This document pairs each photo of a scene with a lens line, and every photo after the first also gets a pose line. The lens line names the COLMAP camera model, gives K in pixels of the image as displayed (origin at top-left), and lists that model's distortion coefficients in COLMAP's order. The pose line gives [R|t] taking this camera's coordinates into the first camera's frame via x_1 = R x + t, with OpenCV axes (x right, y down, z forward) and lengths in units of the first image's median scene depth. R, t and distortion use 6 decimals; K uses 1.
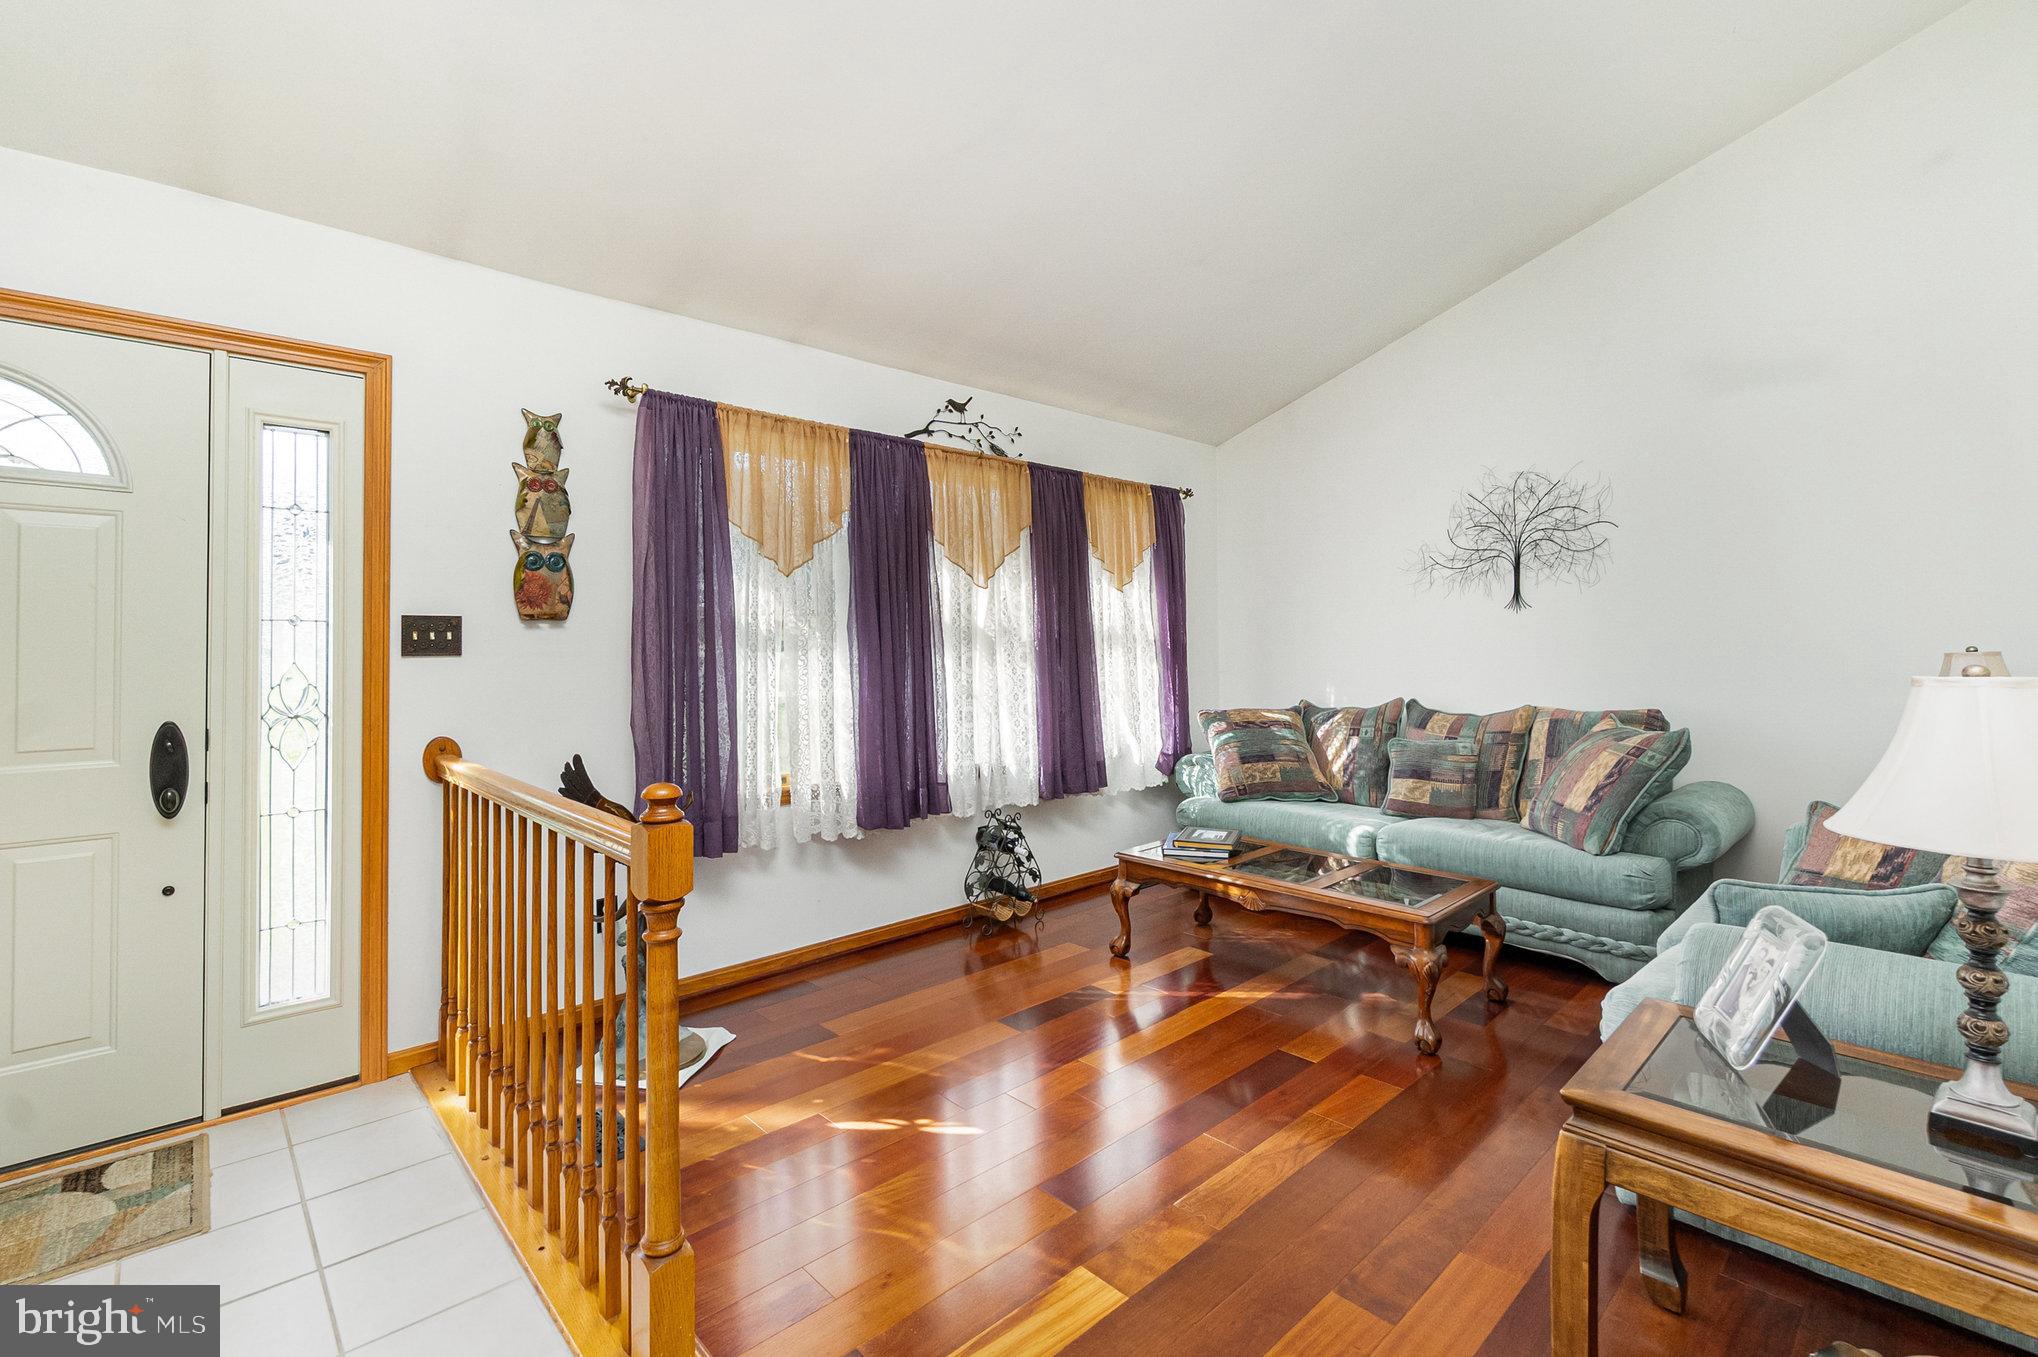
lens RADIAL K [[919.3, 0, 1019.0], [0, 919.3, 678.5], [0, 0, 1]] dist [-0.001039, 0.000607]
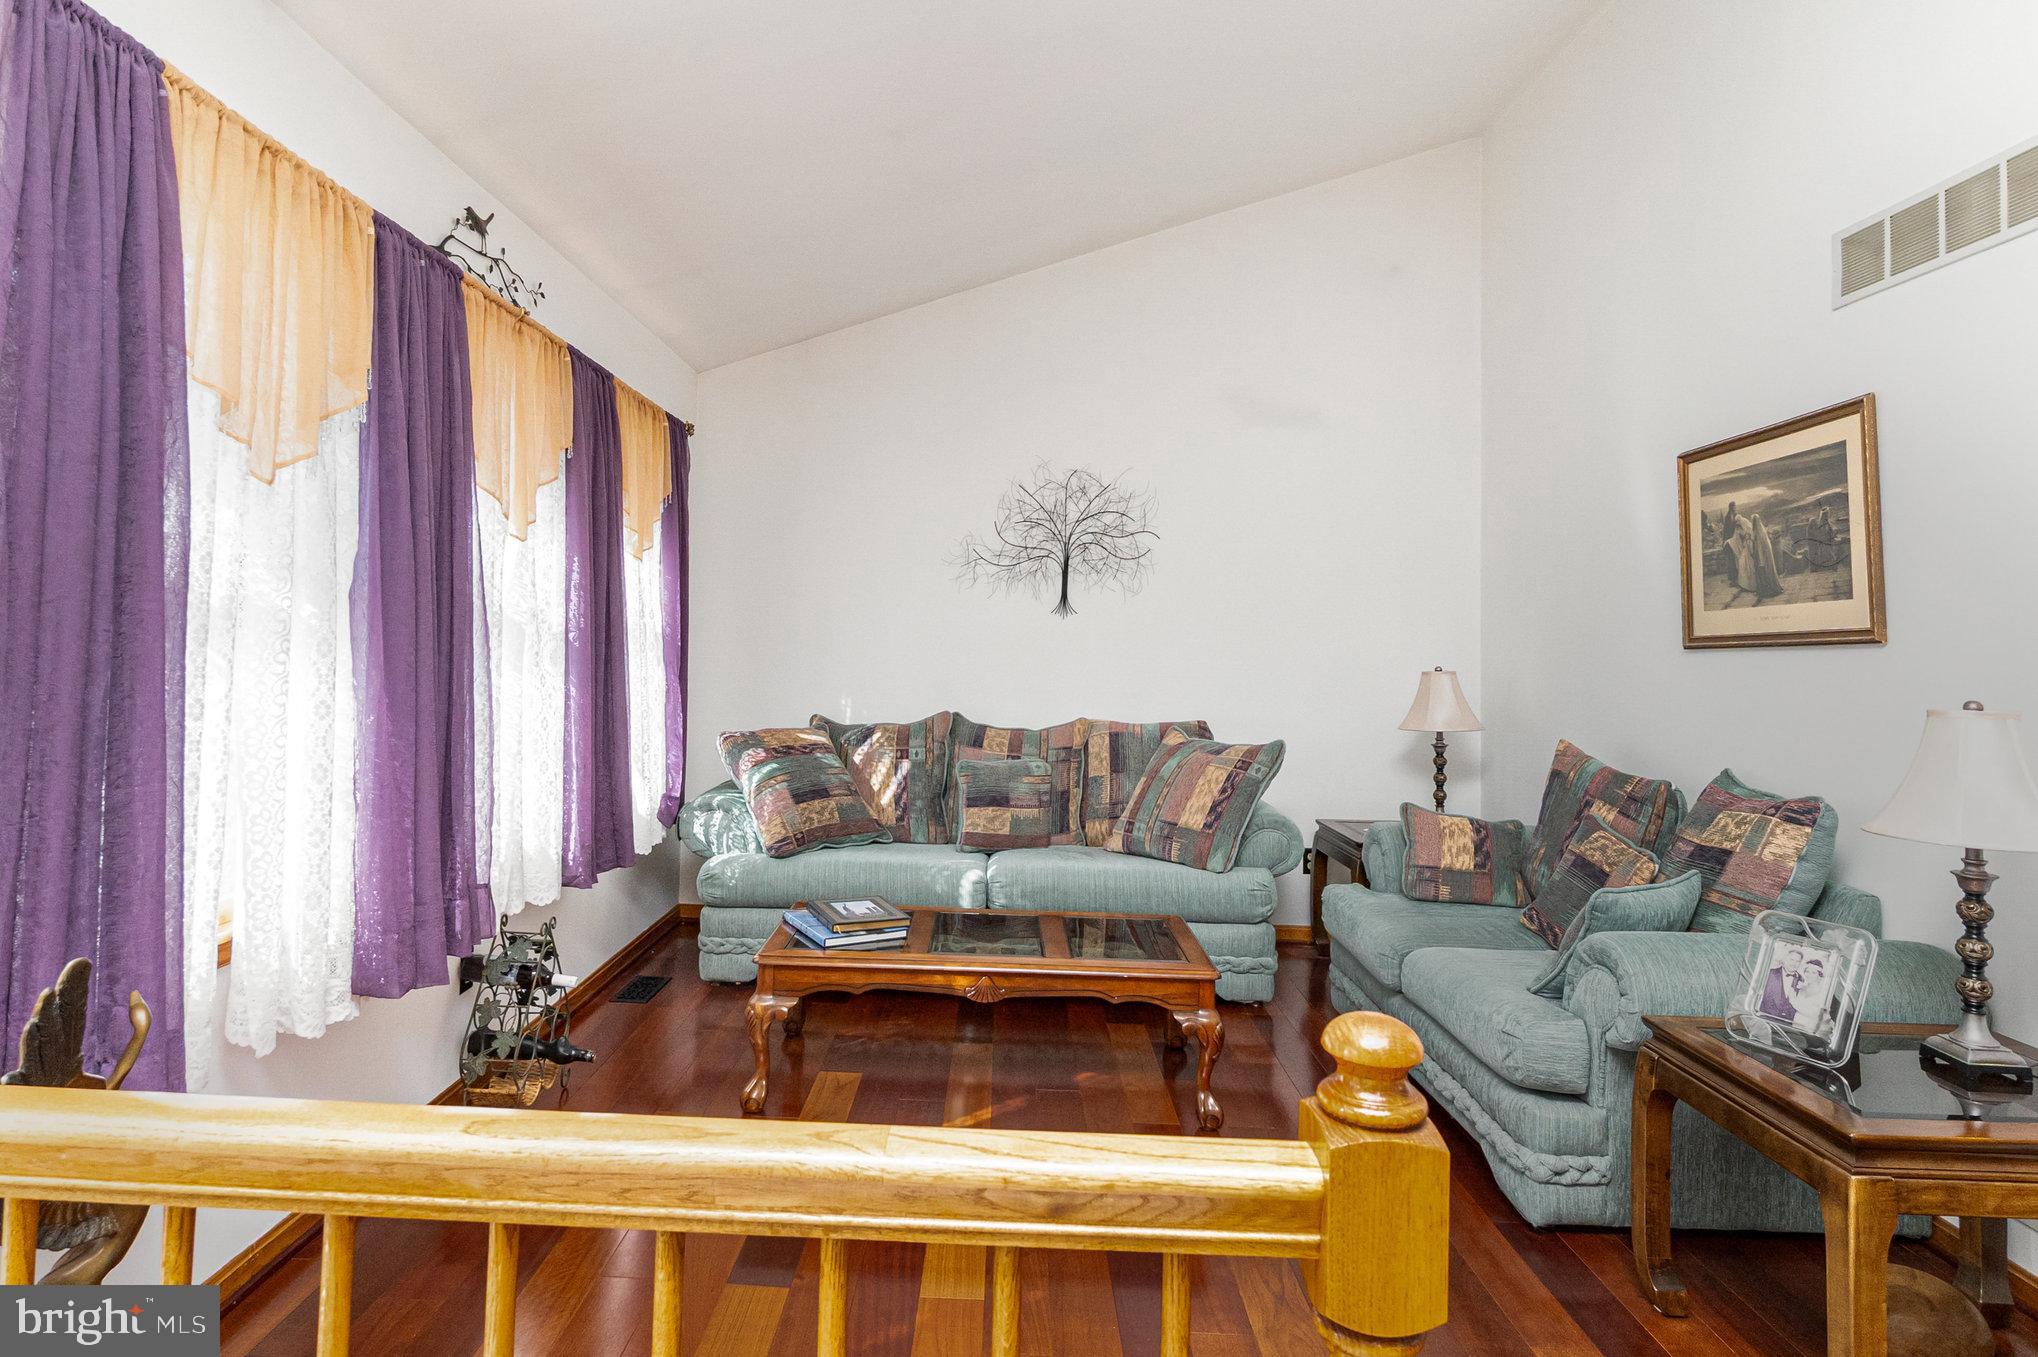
lens RADIAL K [[1096.6, 0, 1013.8], [0, 1096.6, 634.4], [0, 0, 1]] dist [-0.003769, -0.000208]
pose [[0.696511, 0.032116, 0.716827, -0.298057], [-0.006158, 0.999229, -0.038785, -0.012325], [-0.717520, 0.022600, 0.696171, 0.269036]]
